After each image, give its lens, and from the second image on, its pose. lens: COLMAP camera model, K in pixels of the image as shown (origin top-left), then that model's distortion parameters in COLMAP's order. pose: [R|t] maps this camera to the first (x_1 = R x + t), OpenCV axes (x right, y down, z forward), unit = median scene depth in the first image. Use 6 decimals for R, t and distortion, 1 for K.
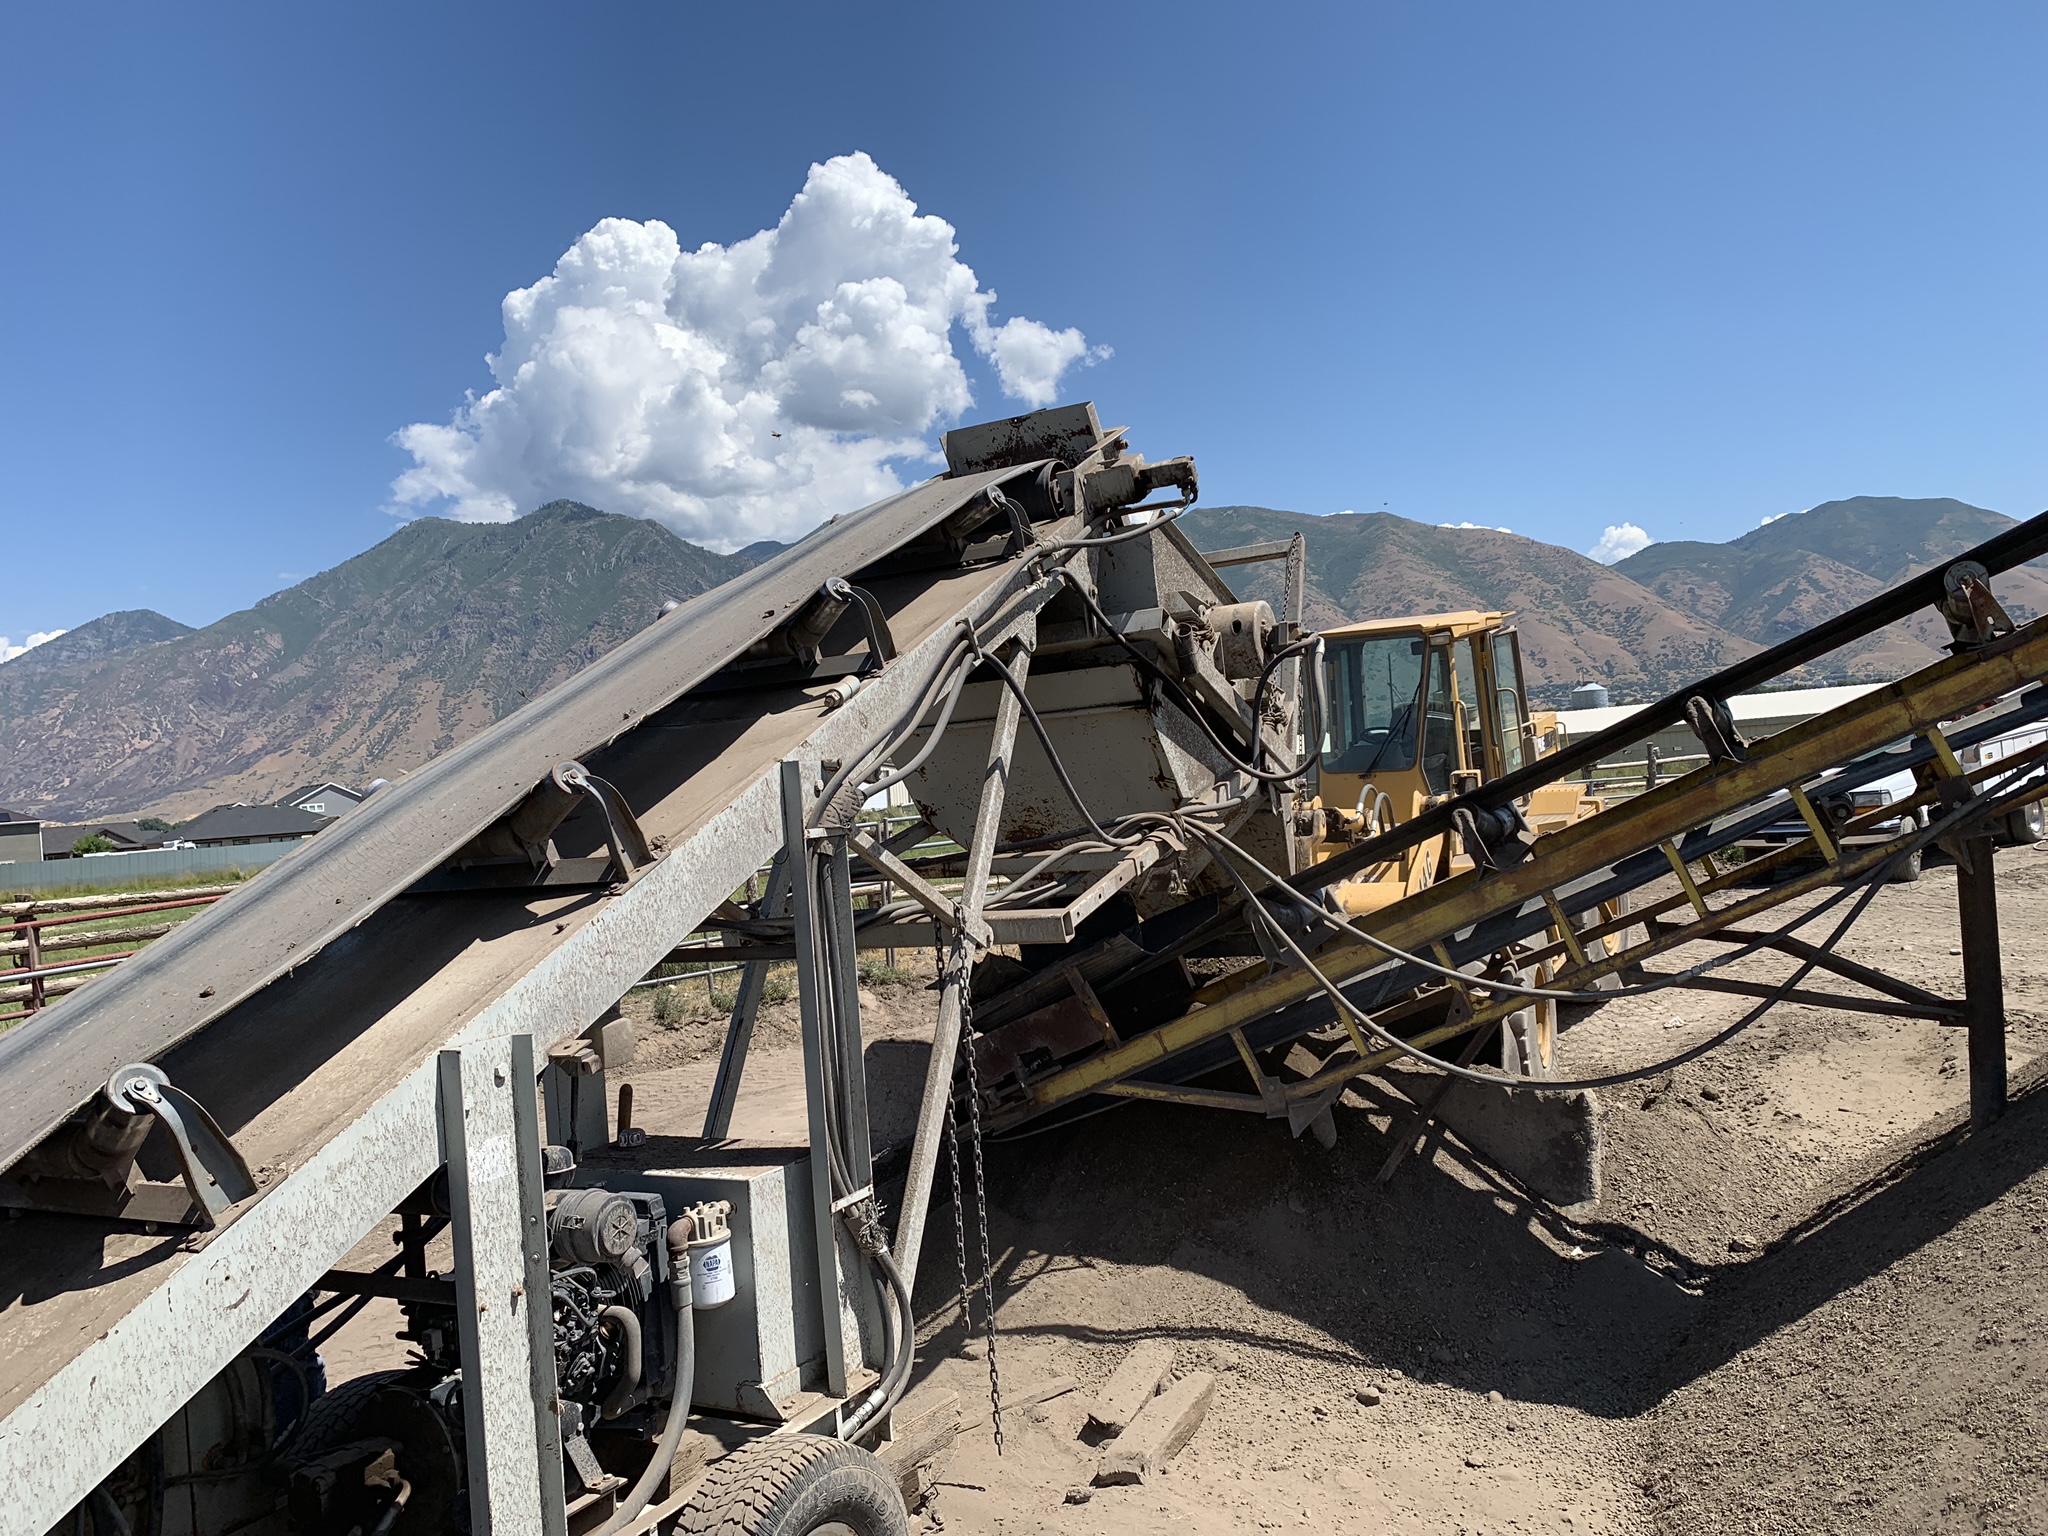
lens RADIAL K [[1536.3, 0, 1024.8], [0, 1536.3, 774.4], [0, 0, 1]] dist [0.017724, -0.005726]
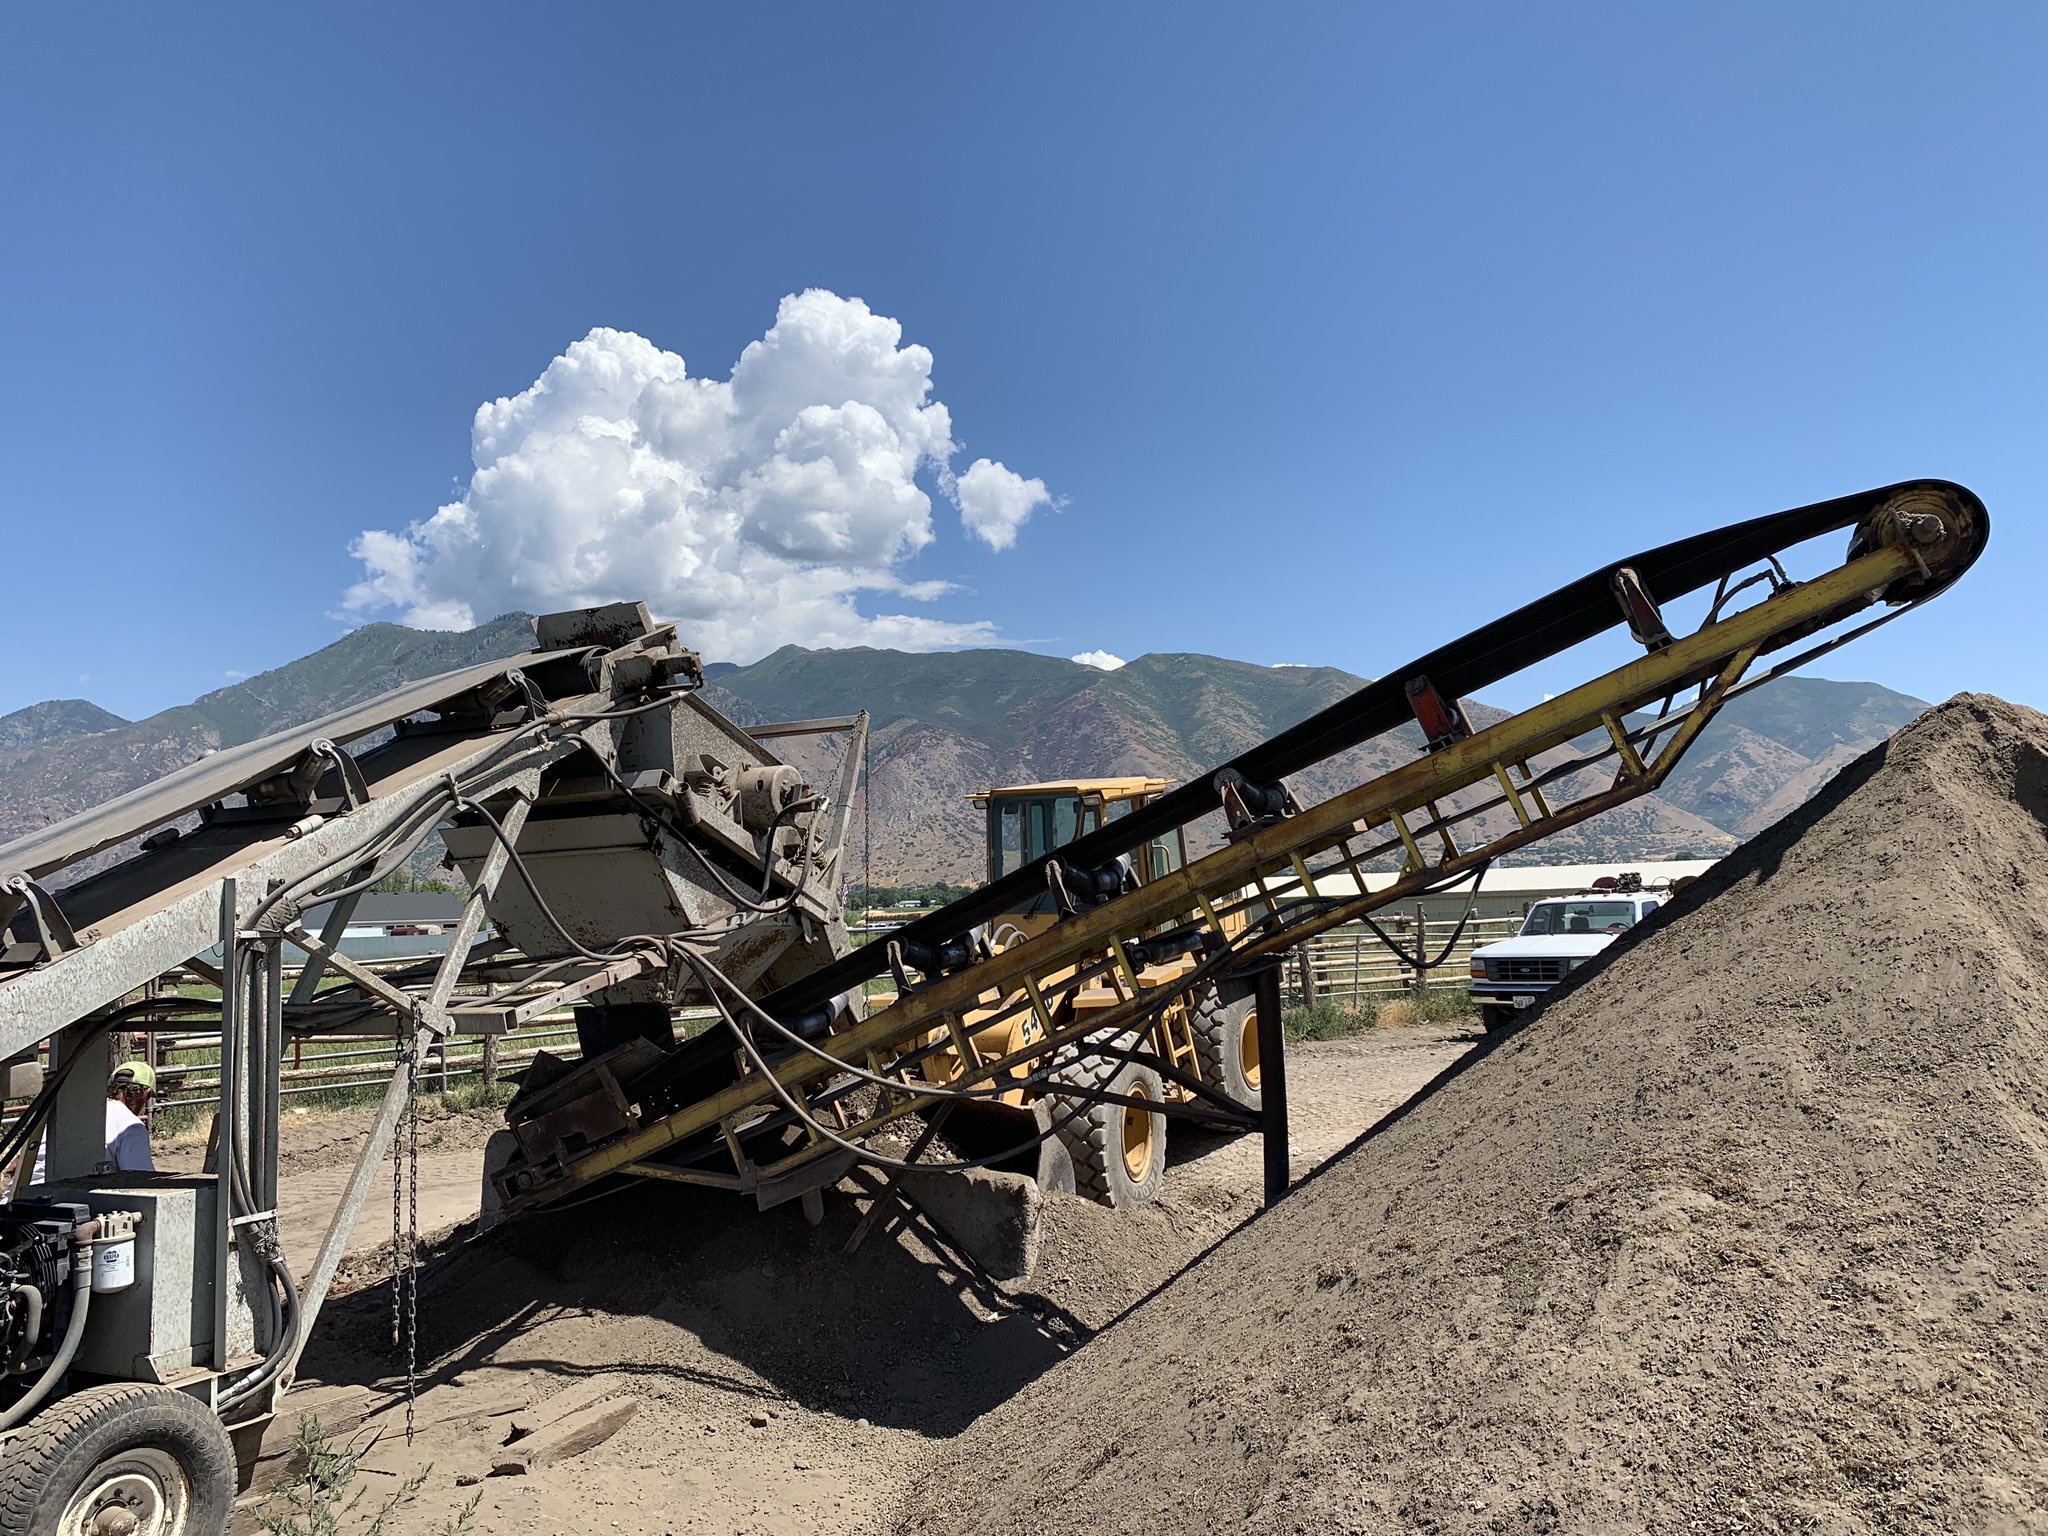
lens RADIAL K [[1536.3, 0, 1024.8], [0, 1536.3, 774.4], [0, 0, 1]] dist [0.017724, -0.005726]
pose [[0.998193, 0.049187, 0.034530, 0.336639], [-0.045966, 0.995008, -0.088582, -0.007586], [-0.038714, 0.086835, 0.995470, -0.251628]]
